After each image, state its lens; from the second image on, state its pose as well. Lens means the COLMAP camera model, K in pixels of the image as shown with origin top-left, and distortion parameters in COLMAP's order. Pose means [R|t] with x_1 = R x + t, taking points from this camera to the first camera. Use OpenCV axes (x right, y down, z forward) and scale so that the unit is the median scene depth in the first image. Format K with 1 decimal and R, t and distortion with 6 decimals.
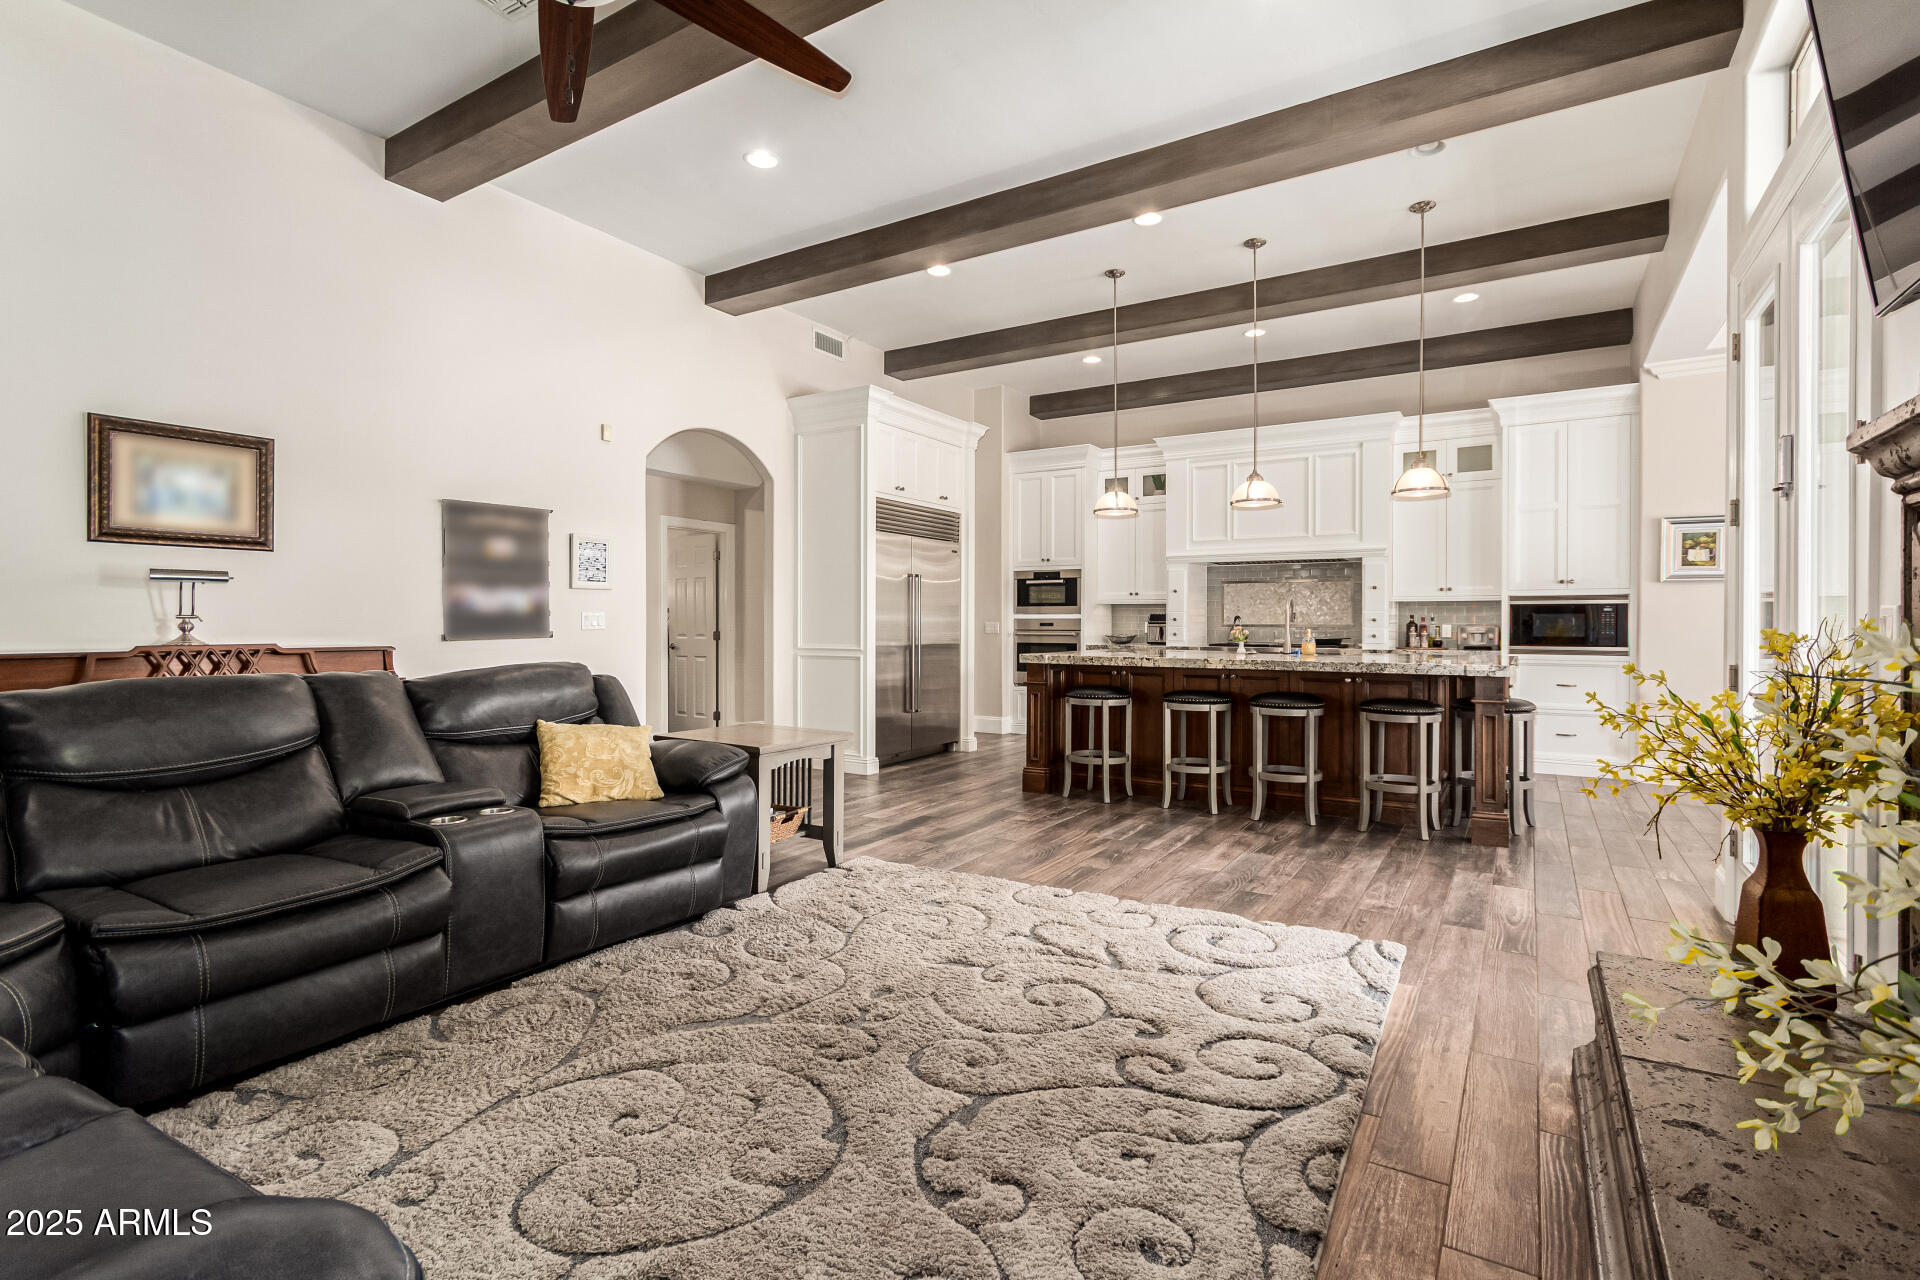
lens RADIAL K [[891.1, 0, 959.7], [0, 891.1, 628.1], [0, 0, 1]] dist [-0.000250, 0.001873]
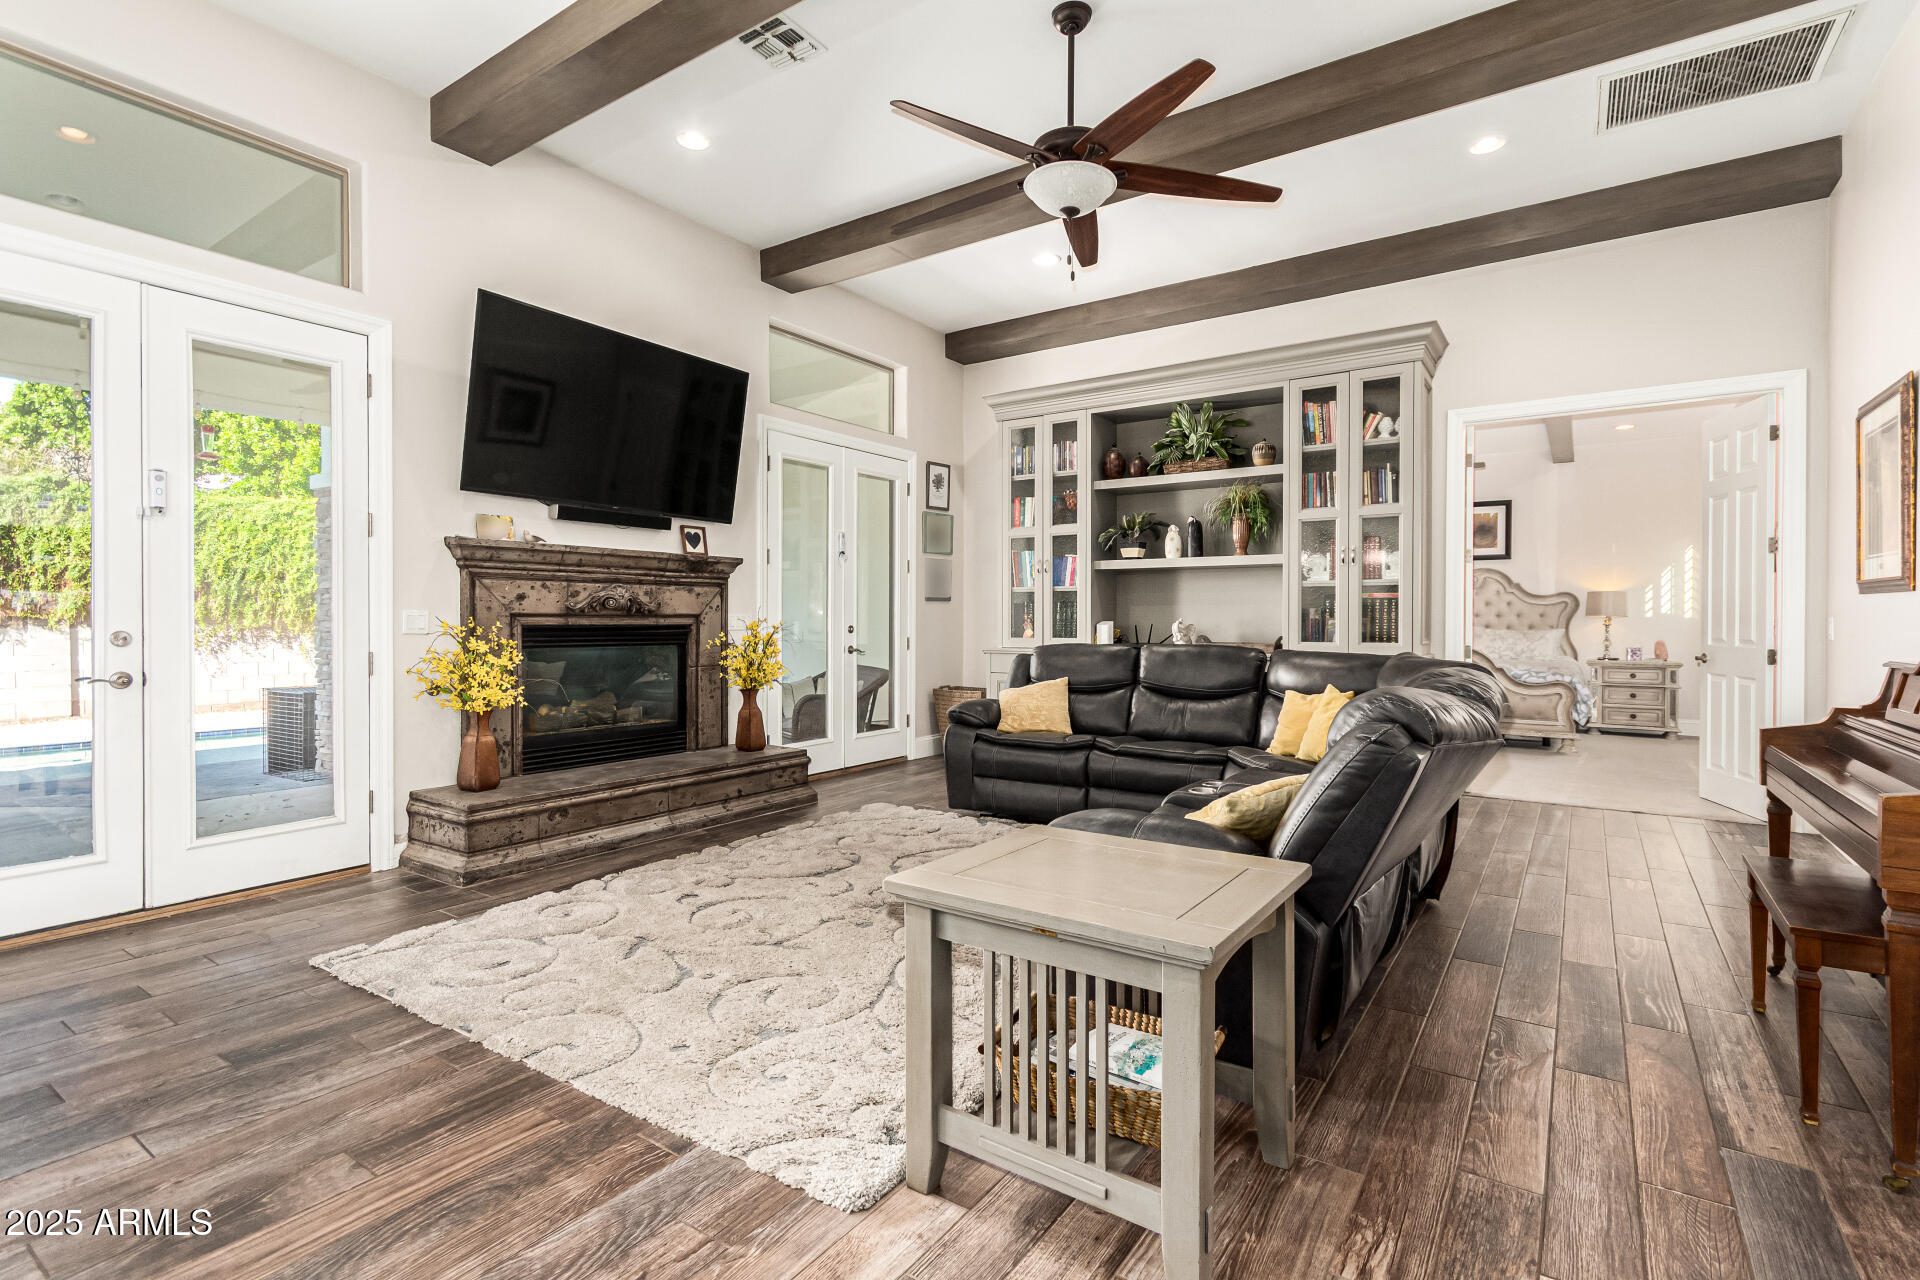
lens RADIAL K [[891.1, 0, 968.0], [0, 891.1, 625.1], [0, 0, 1]] dist [-0.000250, 0.001873]
pose [[-0.999594, -0.002251, 0.028404, -0.189561], [-0.001951, 0.999942, 0.010577, -0.012457], [-0.028426, 0.010518, -0.999541, 1.548654]]
